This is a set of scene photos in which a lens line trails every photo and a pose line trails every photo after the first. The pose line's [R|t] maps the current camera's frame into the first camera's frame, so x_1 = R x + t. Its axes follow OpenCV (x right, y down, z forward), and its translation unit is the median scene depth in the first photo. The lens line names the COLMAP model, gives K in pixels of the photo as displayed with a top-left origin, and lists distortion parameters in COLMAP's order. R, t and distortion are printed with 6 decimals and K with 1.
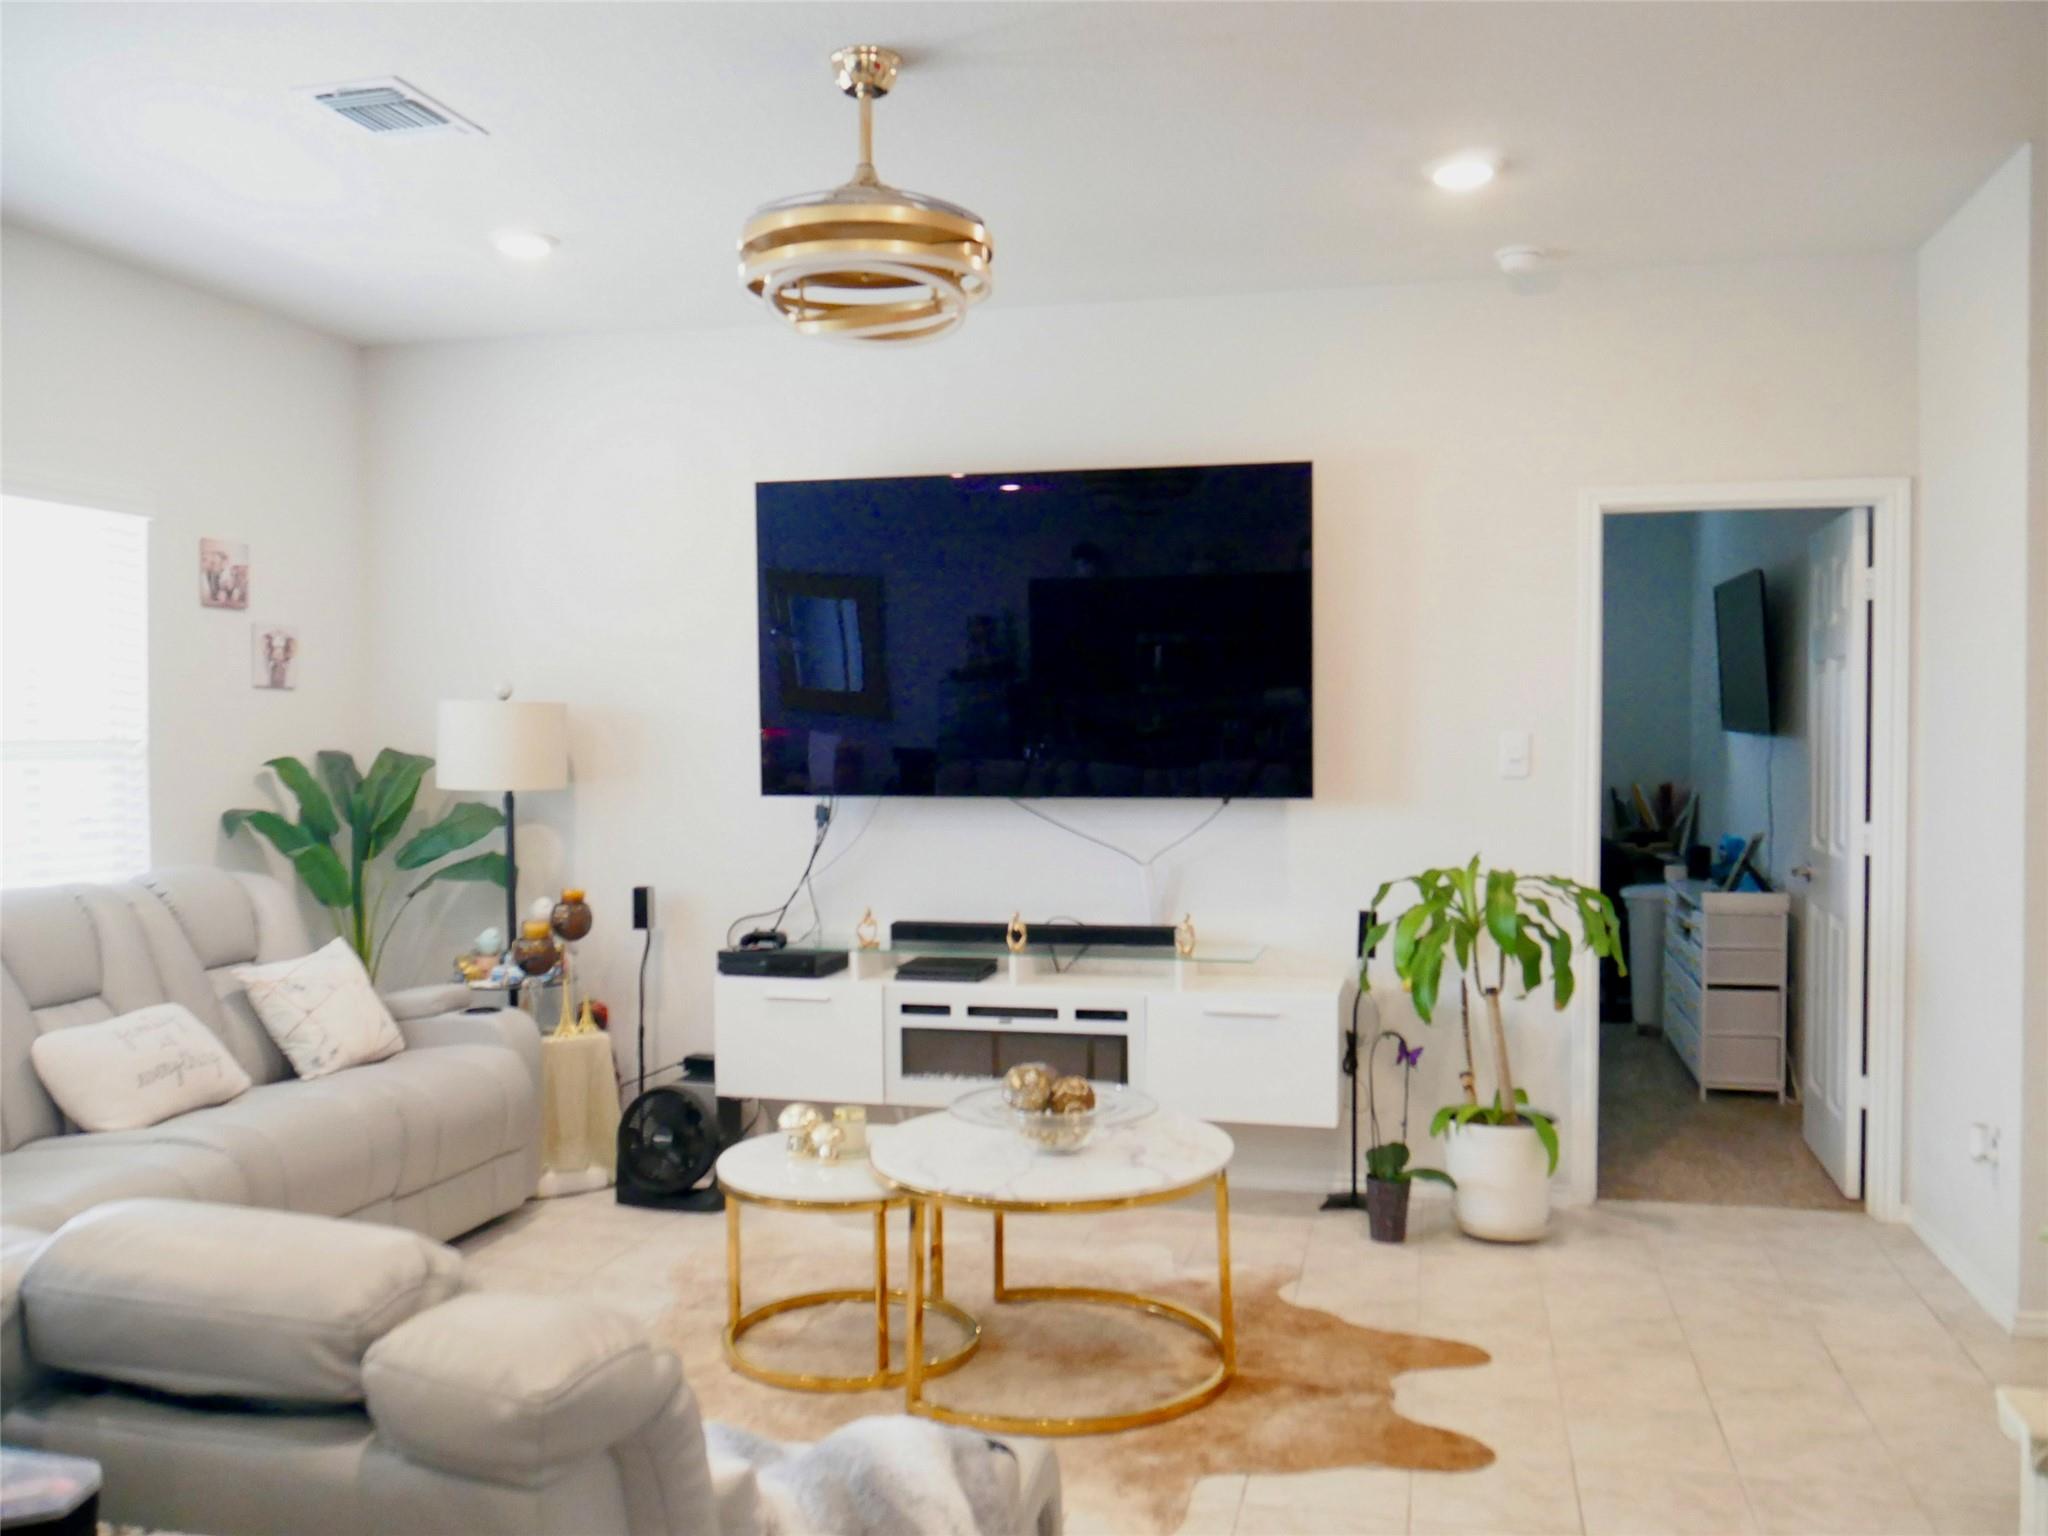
lens RADIAL K [[1674.4, 0, 1026.9], [0, 1674.4, 767.8], [0, 0, 1]] dist [-0.028633, -0.018703]
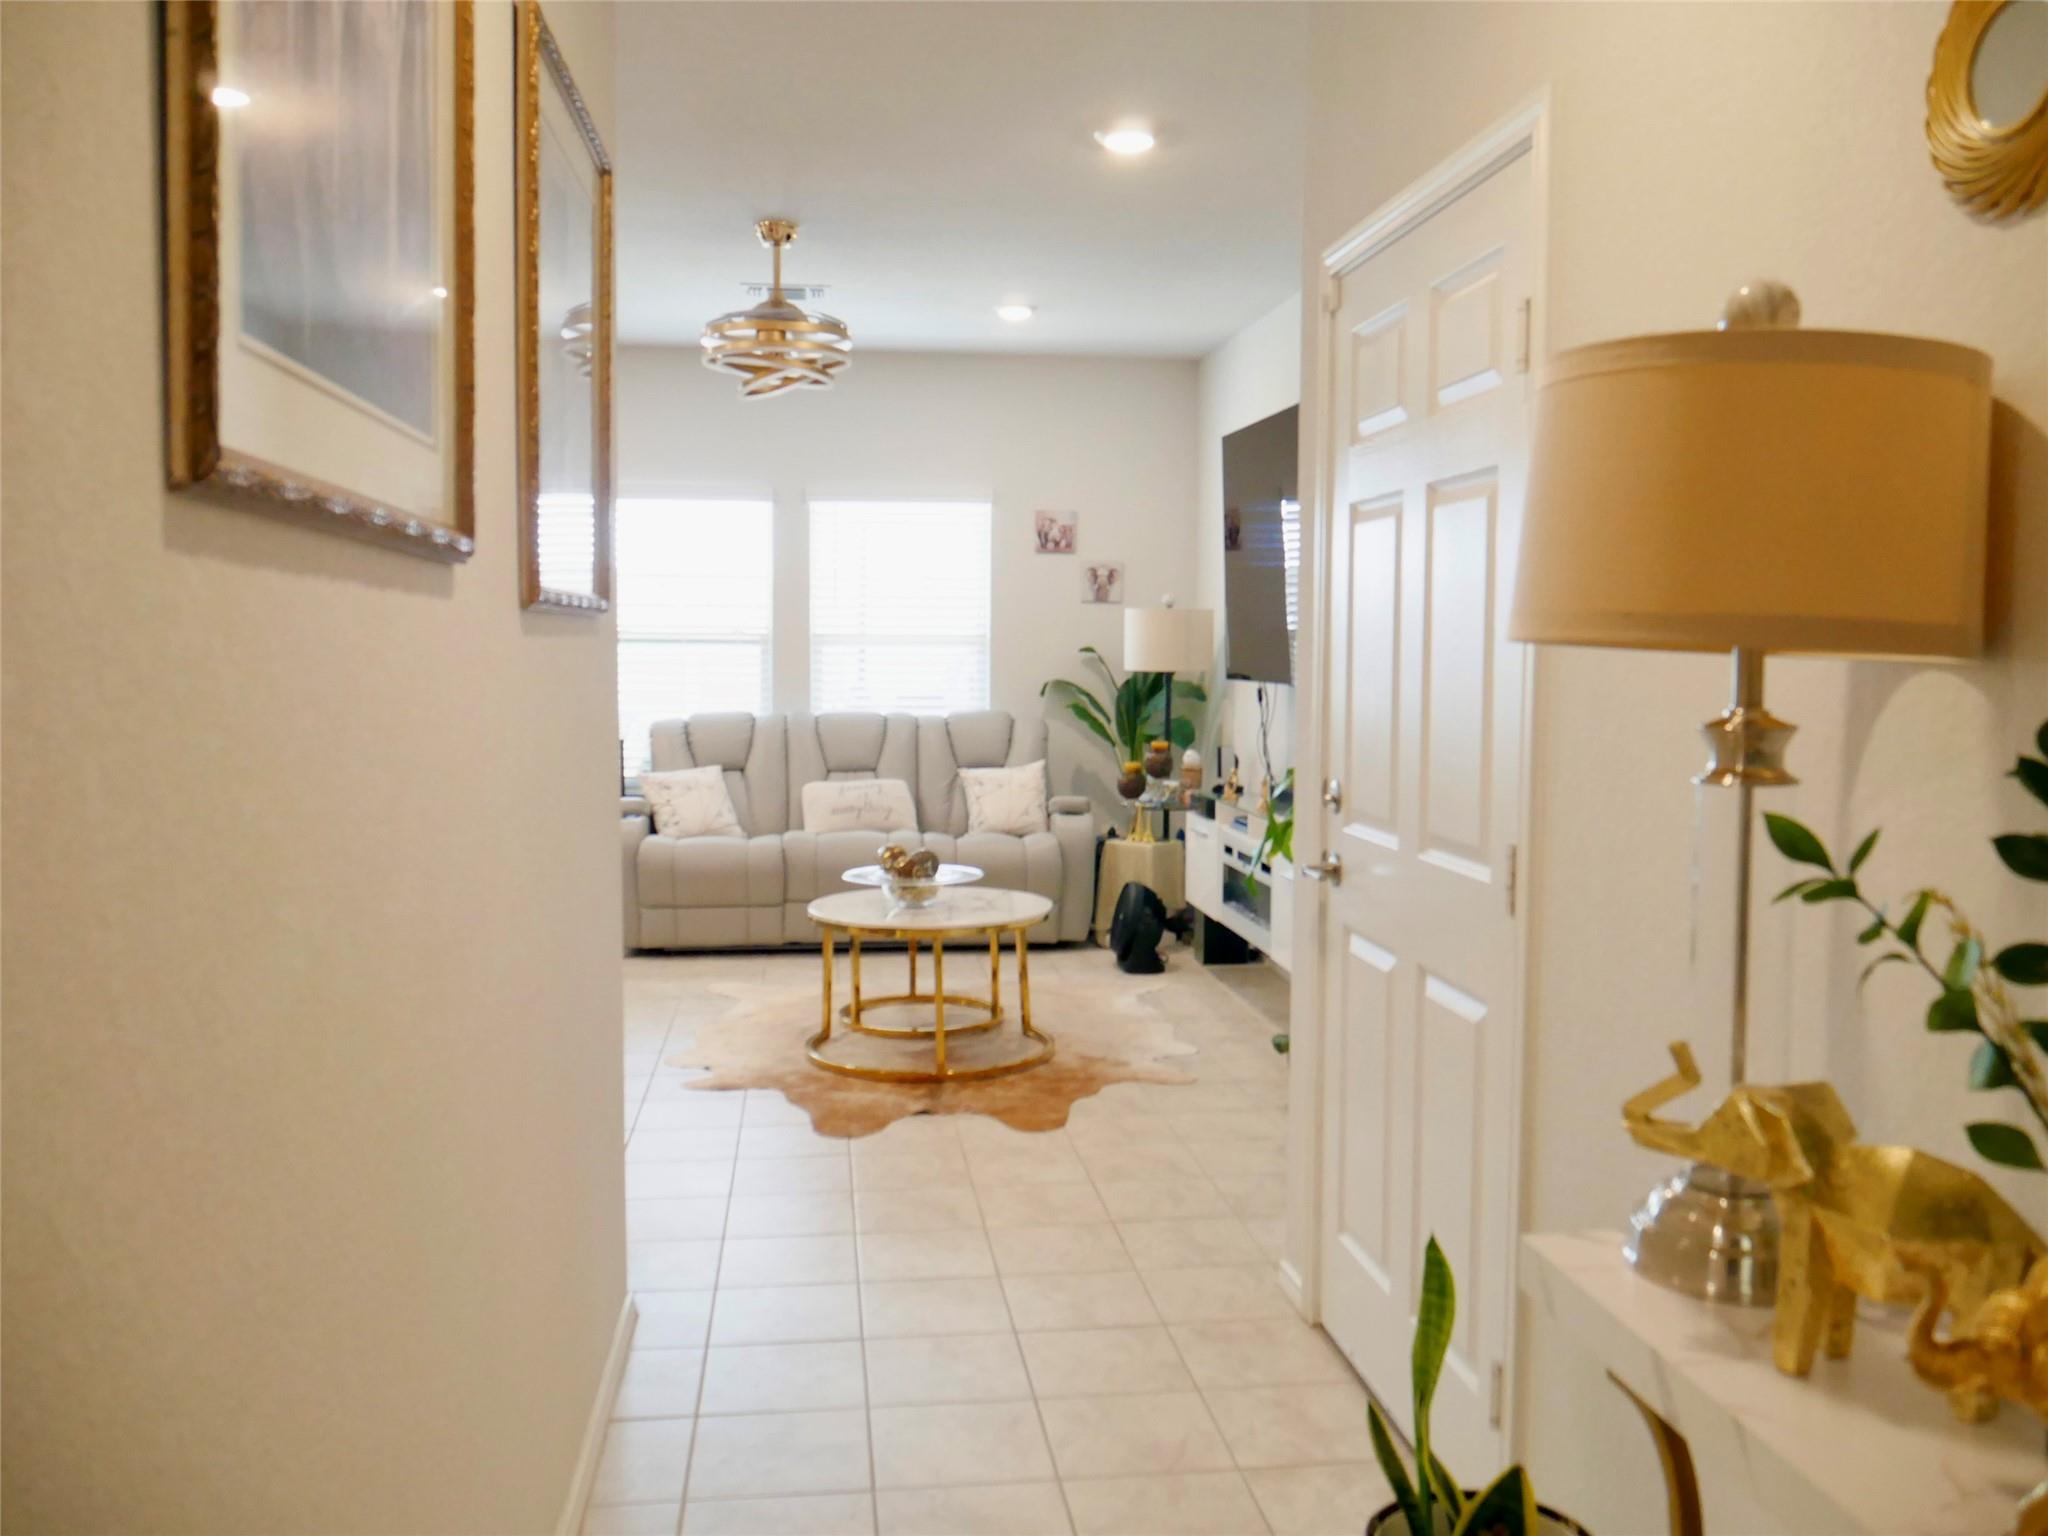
lens RADIAL K [[1674.4, 0, 1018.5], [0, 1674.4, 763.4], [0, 0, 1]] dist [-0.028633, -0.018703]
pose [[0.358182, 0.074457, -0.930678, 1.025435], [-0.026610, 0.997224, 0.069540, -0.004925], [0.933273, -0.000143, 0.359169, 0.389430]]
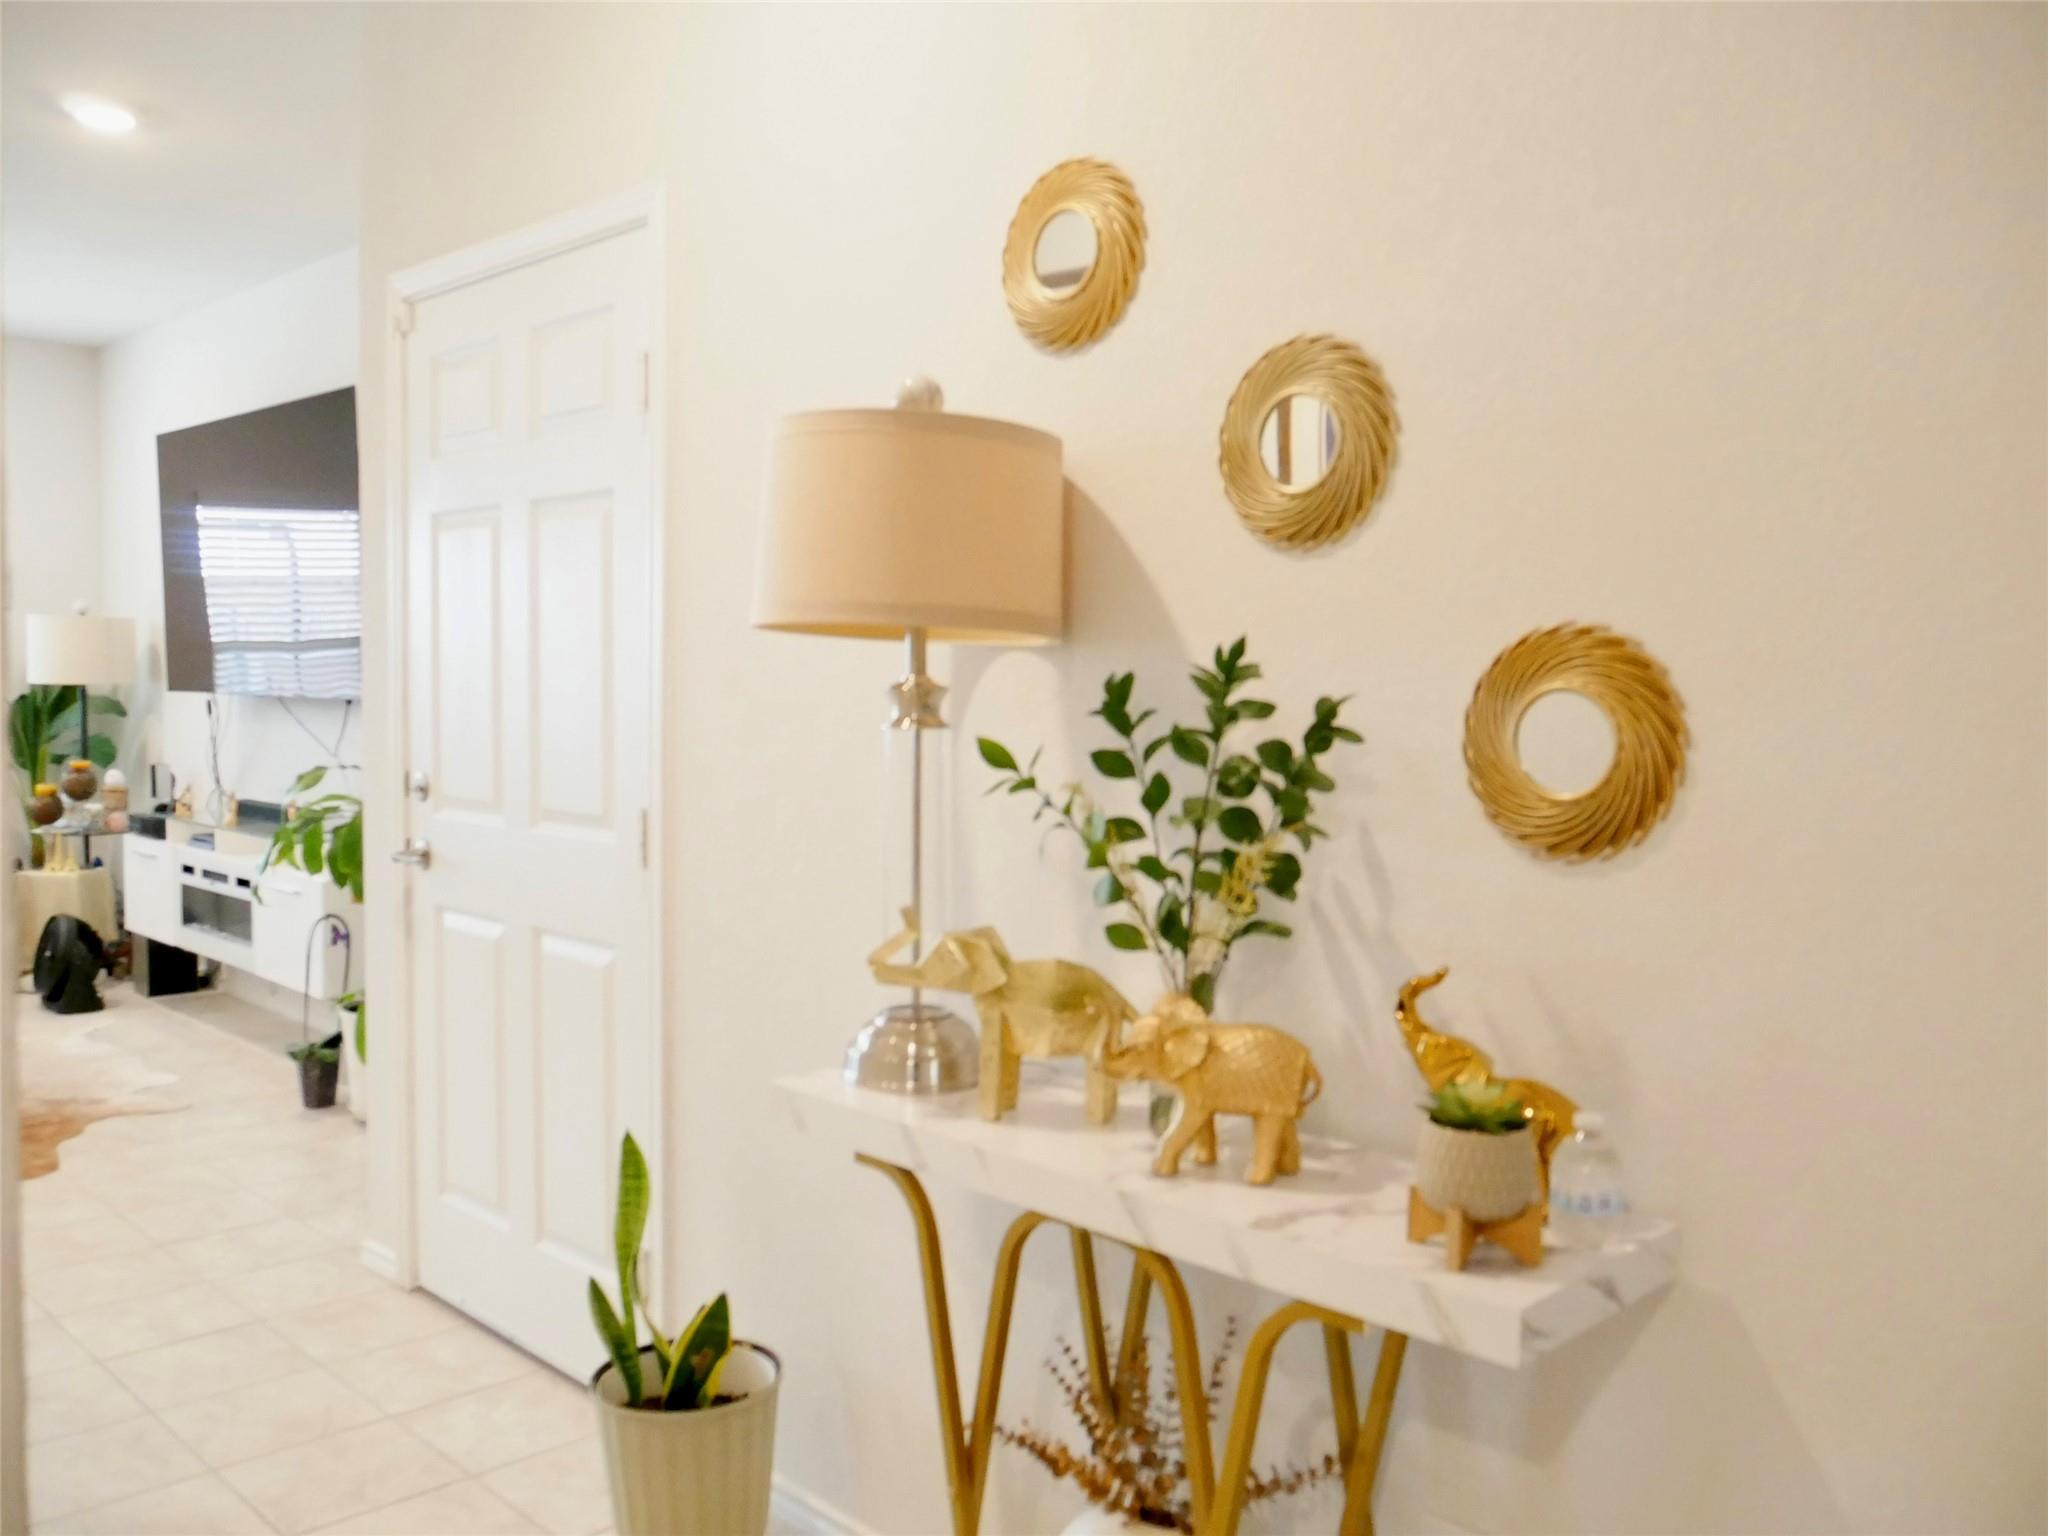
lens RADIAL K [[1674.4, 0, 1045.1], [0, 1674.4, 768.7], [0, 0, 1]] dist [-0.028633, -0.018703]
pose [[0.863236, 0.044867, -0.502802, 1.036063], [-0.029565, 0.998826, 0.038371, 0.007500], [0.503933, -0.018258, 0.863550, 0.278938]]
